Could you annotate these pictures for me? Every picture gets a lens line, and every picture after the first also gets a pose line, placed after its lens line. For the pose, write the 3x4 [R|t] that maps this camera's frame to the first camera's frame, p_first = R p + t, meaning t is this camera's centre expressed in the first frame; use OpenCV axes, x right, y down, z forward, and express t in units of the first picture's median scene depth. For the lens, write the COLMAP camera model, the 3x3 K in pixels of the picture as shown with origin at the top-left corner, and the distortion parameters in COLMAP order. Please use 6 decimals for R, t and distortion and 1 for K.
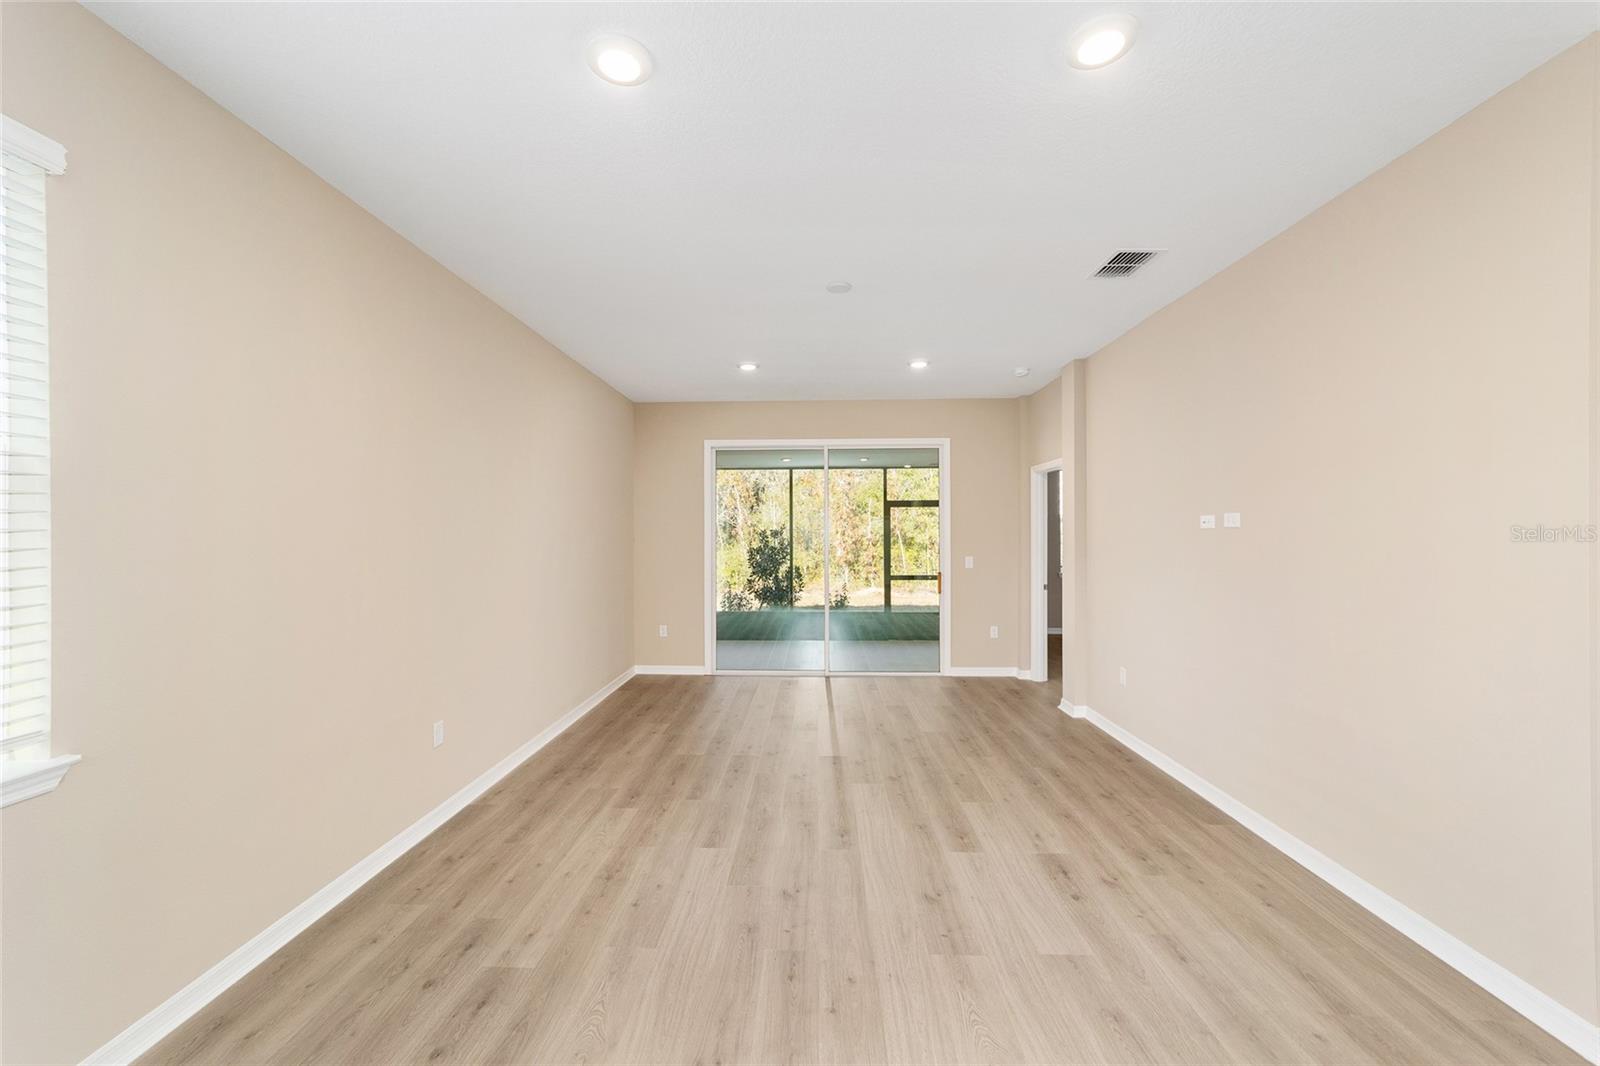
lens RADIAL K [[617.2, 0, 796.6], [0, 617.2, 534.1], [0, 0, 1]] dist [-0.007860, 0.005797]
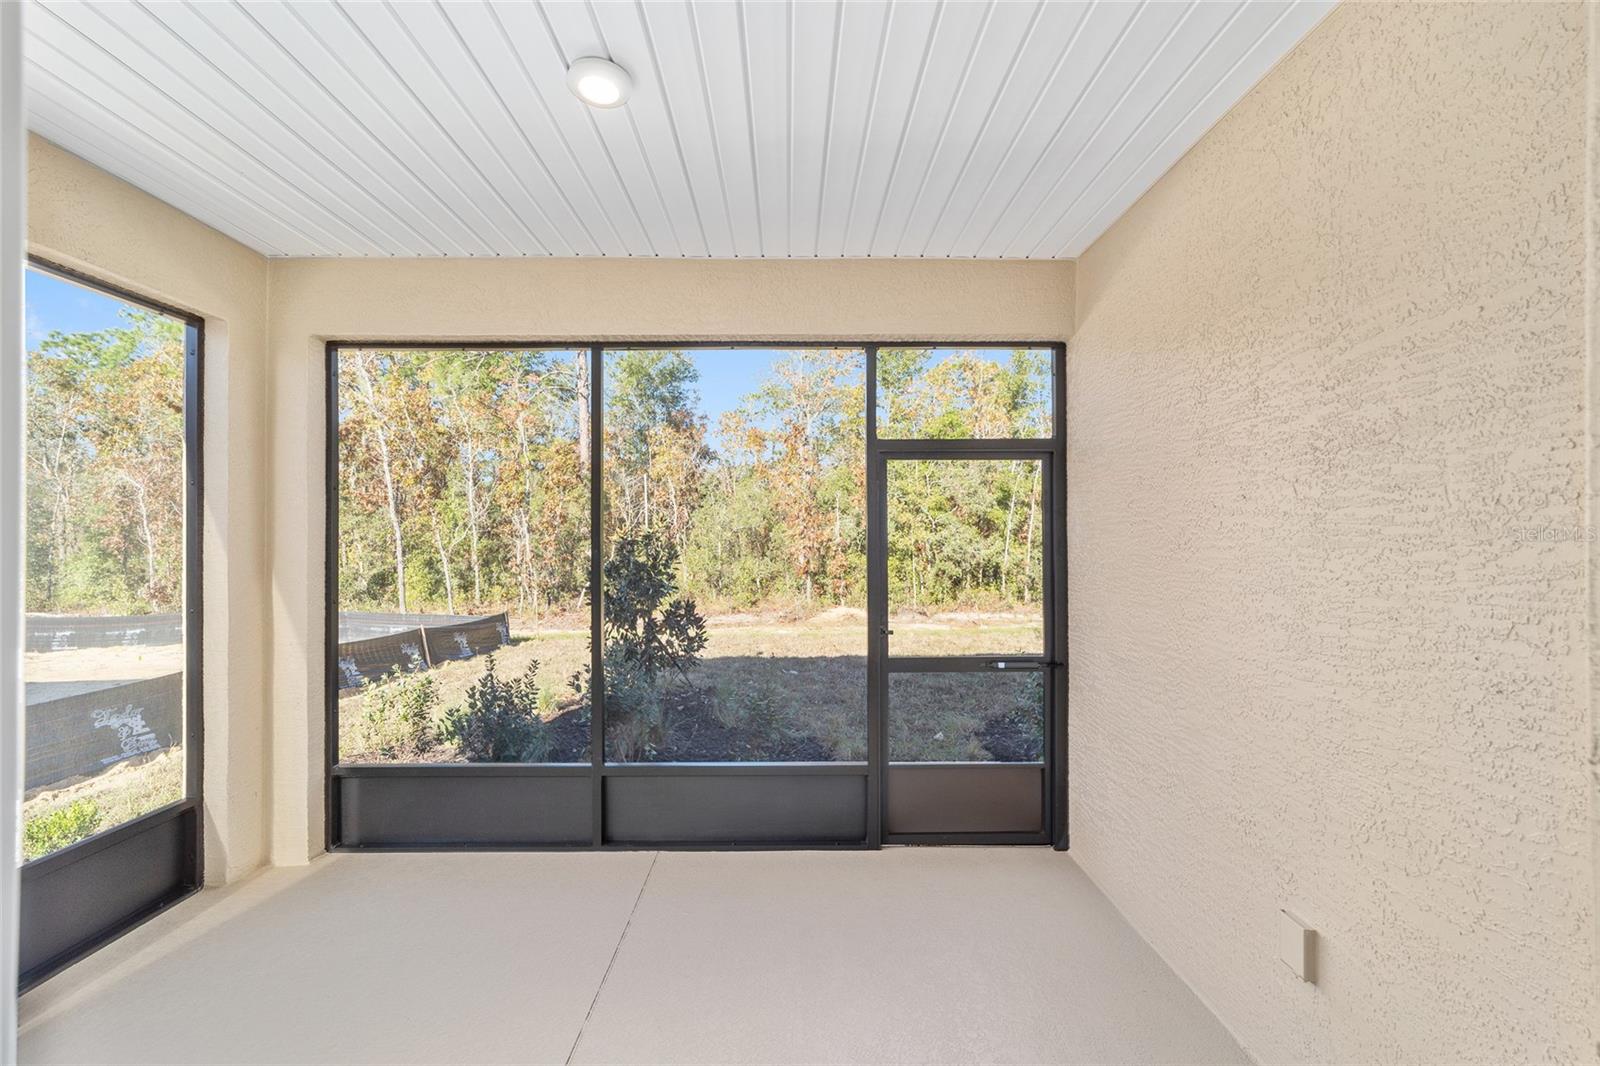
lens RADIAL K [[617.2, 0, 805.4], [0, 617.2, 534.6], [0, 0, 1]] dist [-0.007860, 0.005797]
pose [[0.998167, 0.000128, 0.060517, 0.034317], [0.000126, 0.999991, -0.004203, -0.000364], [-0.060517, 0.004203, 0.998158, 0.262825]]
